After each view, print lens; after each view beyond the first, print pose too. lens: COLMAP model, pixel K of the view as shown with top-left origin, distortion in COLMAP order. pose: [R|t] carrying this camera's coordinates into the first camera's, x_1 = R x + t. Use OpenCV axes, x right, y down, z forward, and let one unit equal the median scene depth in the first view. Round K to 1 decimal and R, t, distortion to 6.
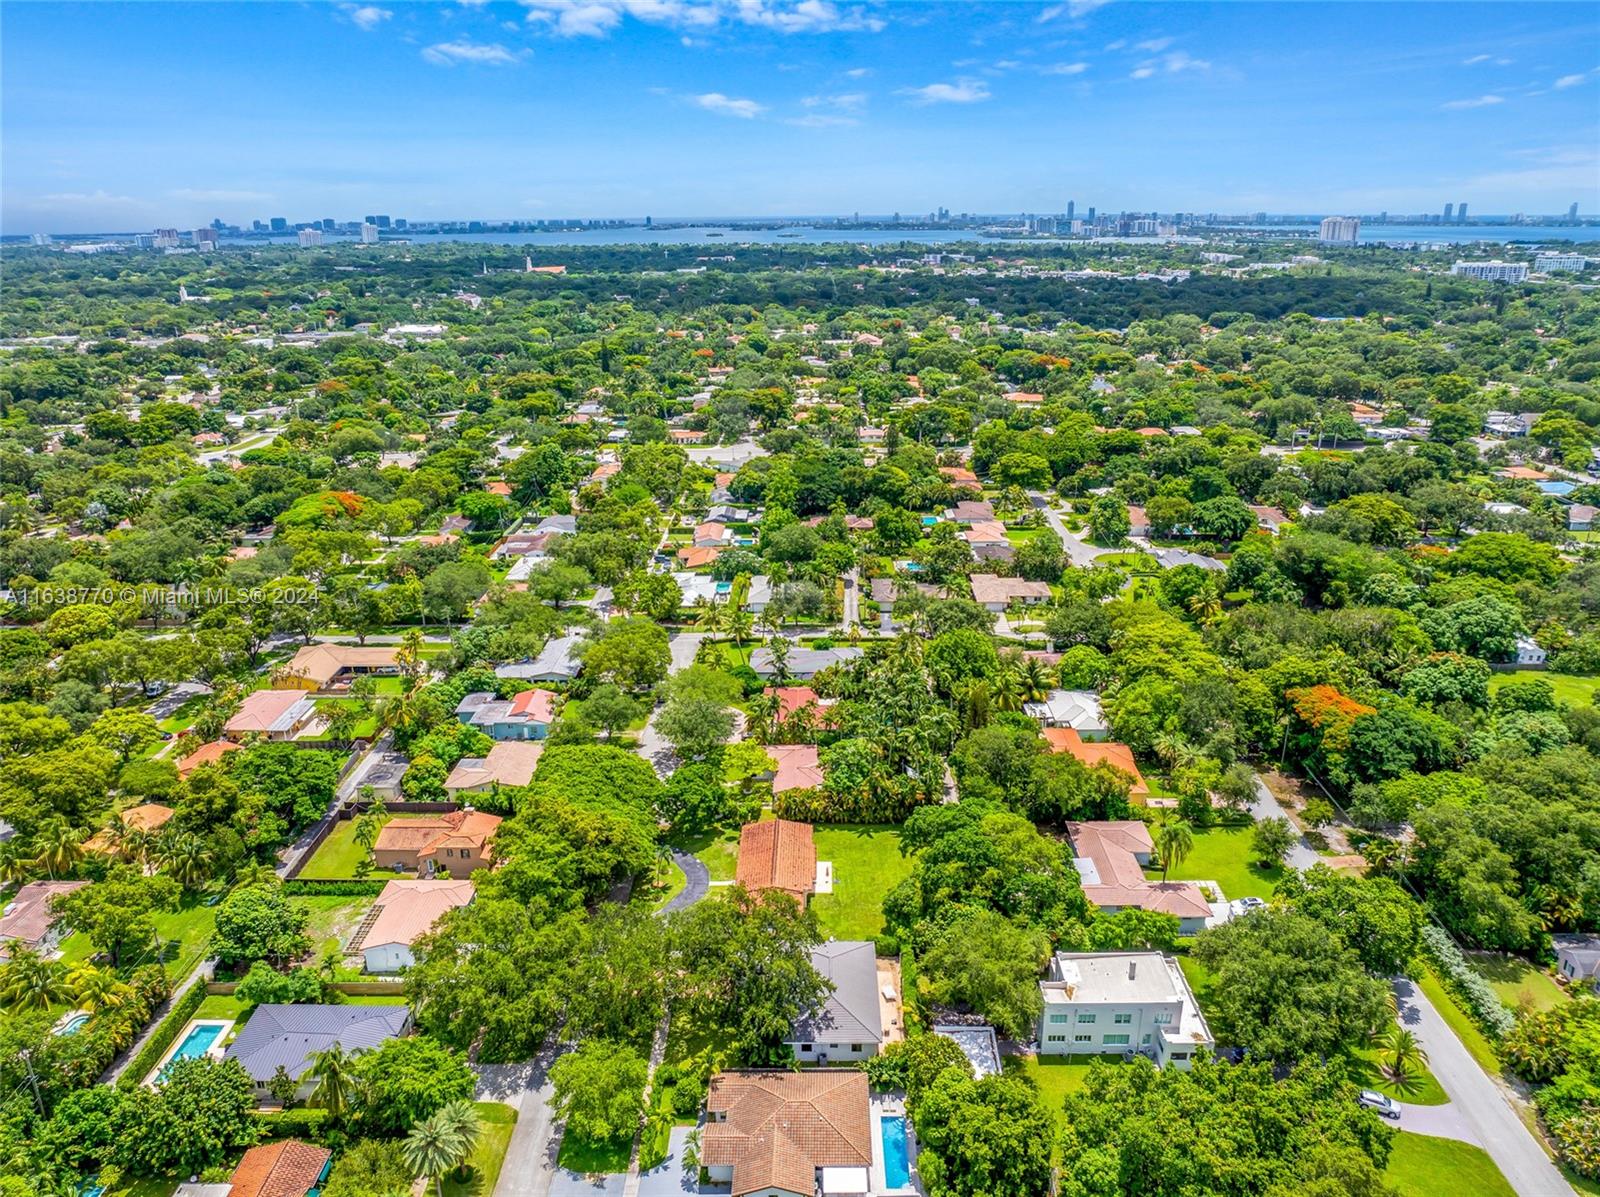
lens RADIAL K [[1123.1, 0, 803.1], [0, 1123.1, 563.0], [0, 0, 1]] dist [-0.036036, 0.005298]
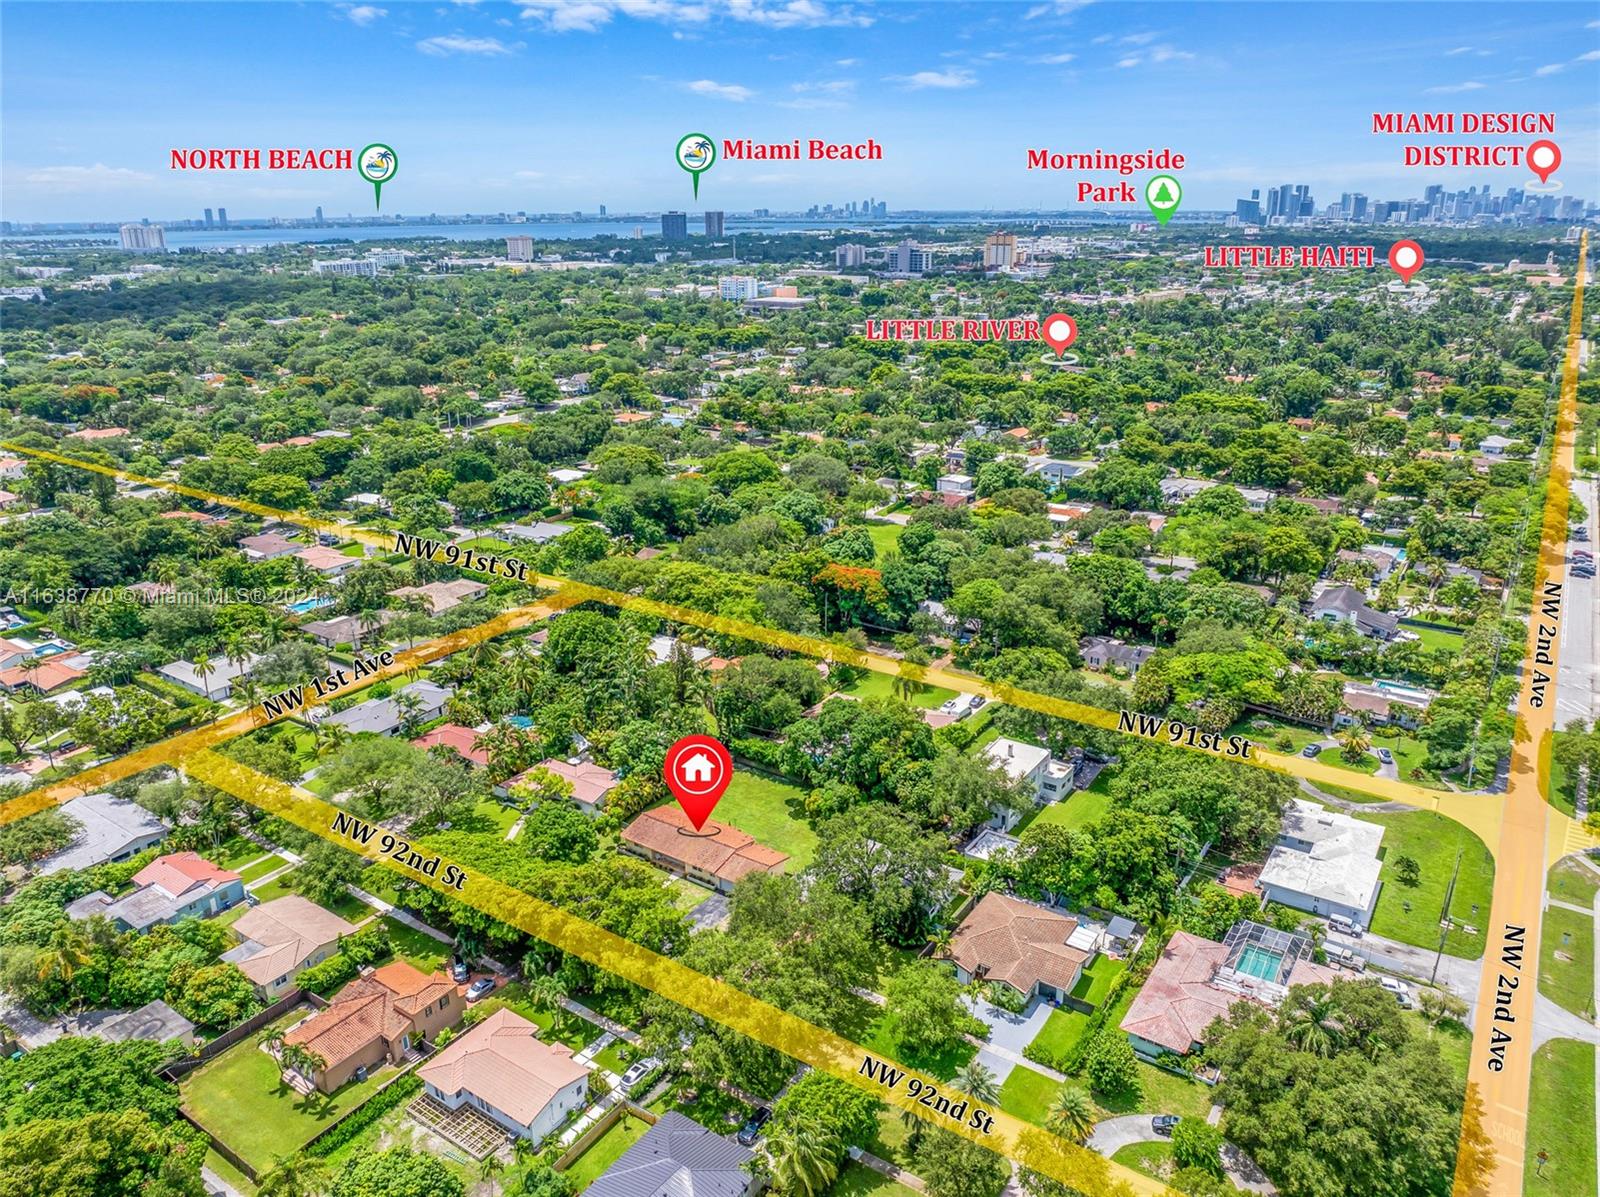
lens RADIAL K [[1123.1, 0, 803.1], [0, 1123.1, 563.0], [0, 0, 1]] dist [-0.036036, 0.005298]
pose [[0.547525, -0.246522, 0.799652, -0.478271], [0.250215, 0.960130, 0.124671, -0.051673], [-0.798504, 0.131825, 0.587379, 0.185320]]
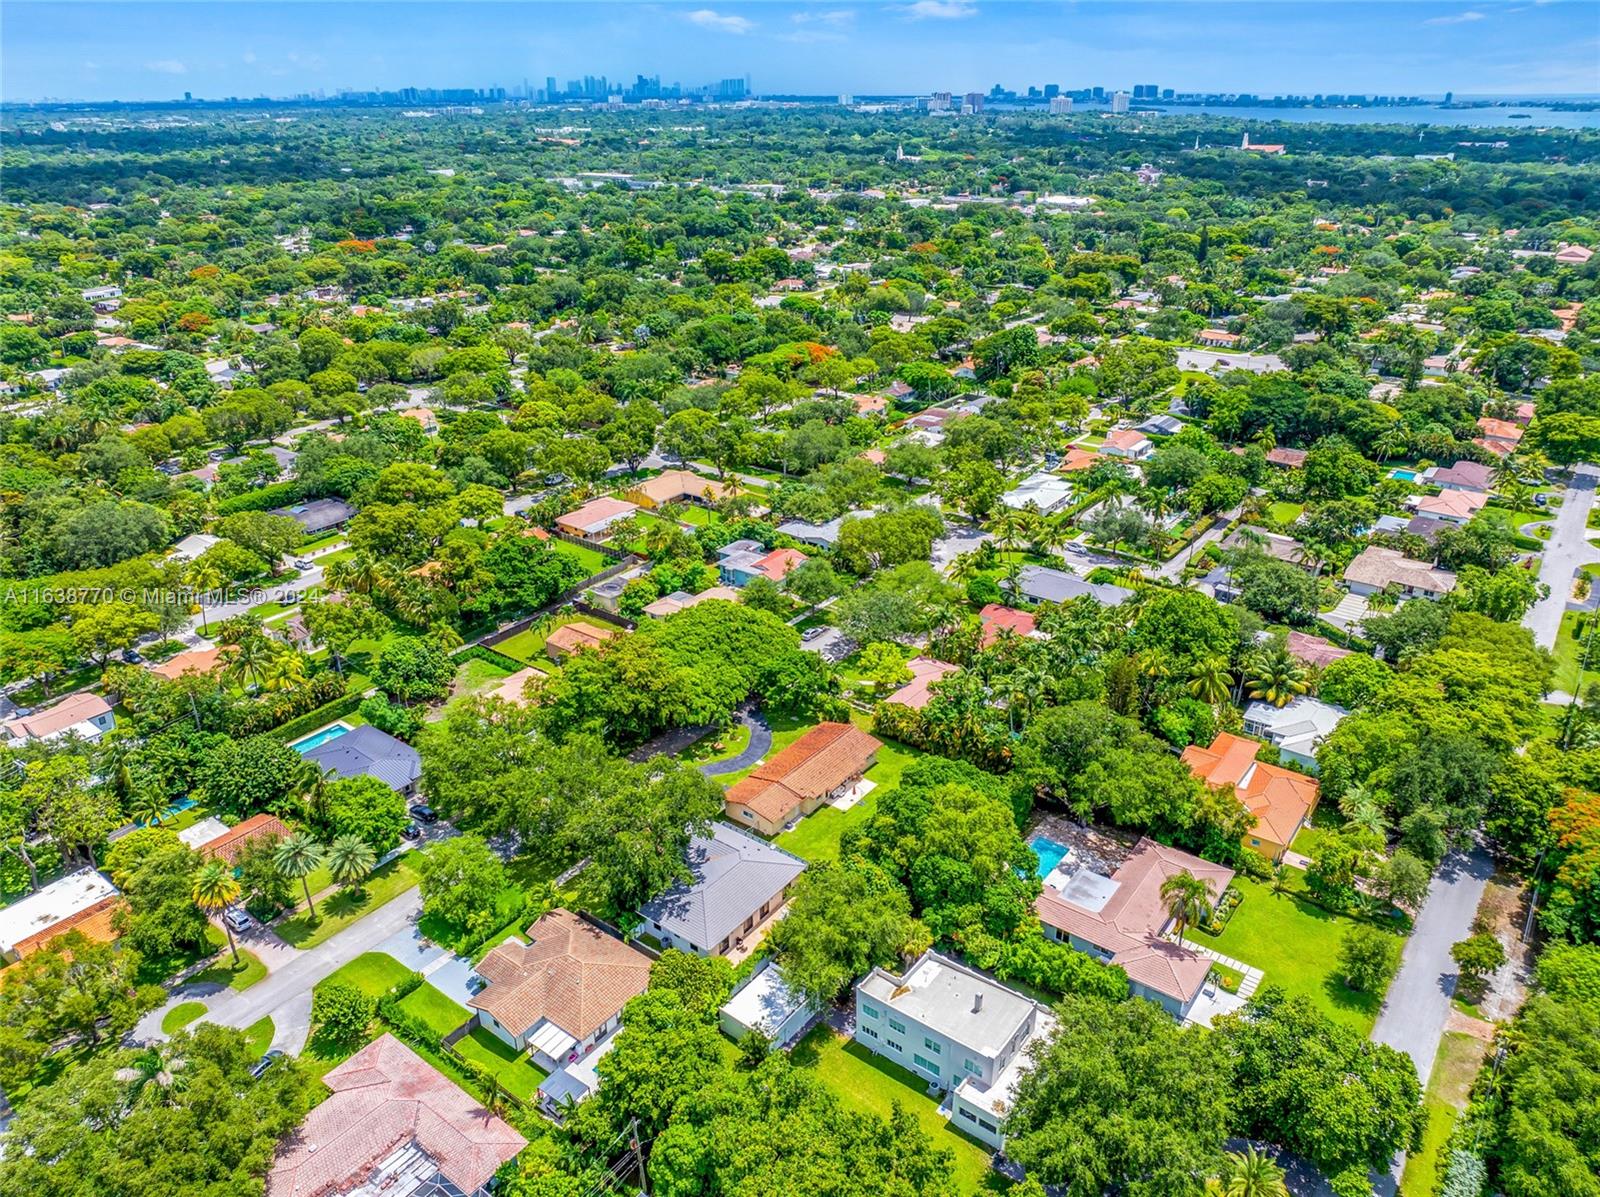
lens RADIAL K [[1123.1, 0, 803.1], [0, 1123.1, 563.0], [0, 0, 1]] dist [-0.036036, 0.005298]
pose [[0.810780, 0.235523, -0.535878, 0.290877], [-0.178847, 0.971377, 0.156334, -0.034709], [0.557359, -0.030912, 0.829696, 0.121361]]
